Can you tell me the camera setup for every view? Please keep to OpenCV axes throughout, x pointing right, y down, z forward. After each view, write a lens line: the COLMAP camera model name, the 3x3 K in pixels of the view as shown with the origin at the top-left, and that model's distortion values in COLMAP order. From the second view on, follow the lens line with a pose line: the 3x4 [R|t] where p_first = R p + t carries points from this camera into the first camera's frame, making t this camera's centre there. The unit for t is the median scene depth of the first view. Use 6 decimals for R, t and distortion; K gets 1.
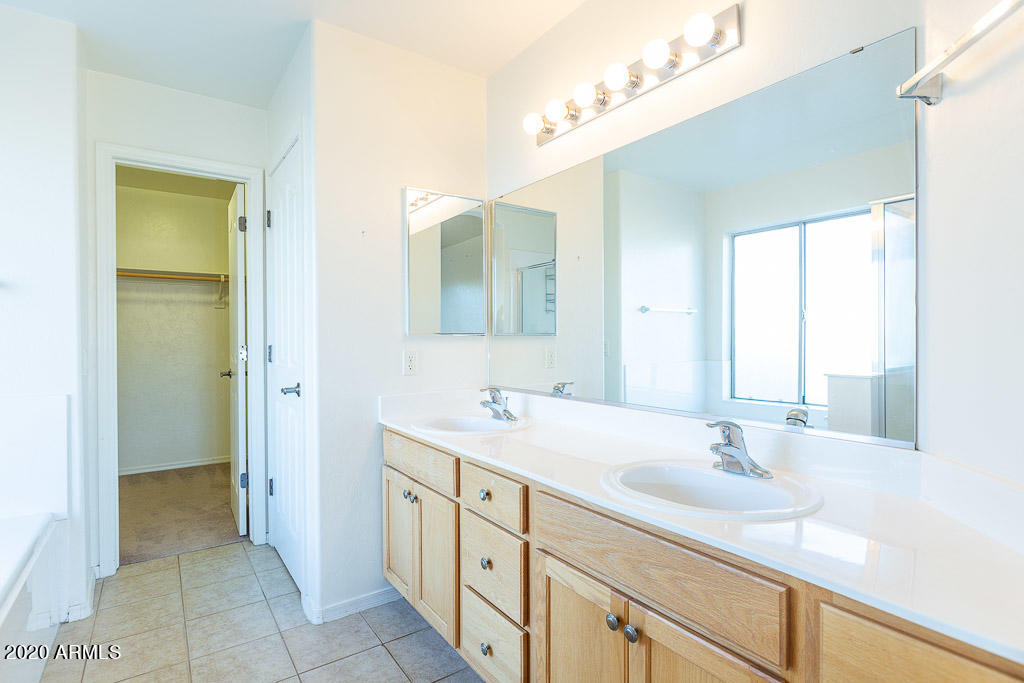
lens RADIAL K [[504.8, 0, 512.0], [0, 504.8, 341.5], [0, 0, 1]] dist [-0.003769, -0.001289]
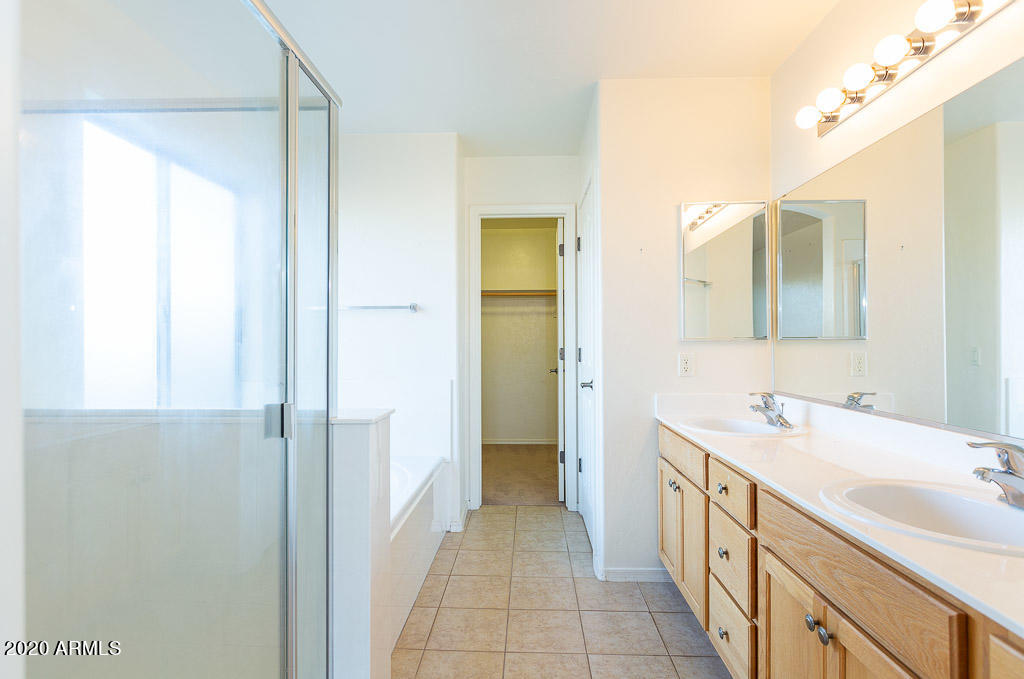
lens RADIAL K [[504.8, 0, 512.0], [0, 504.8, 339.5], [0, 0, 1]] dist [-0.003769, -0.001289]
pose [[0.796508, -0.001641, -0.604626, 0.166496], [-0.004939, 0.999945, -0.009221, -0.000780], [0.604608, 0.010331, 0.796456, -0.088915]]
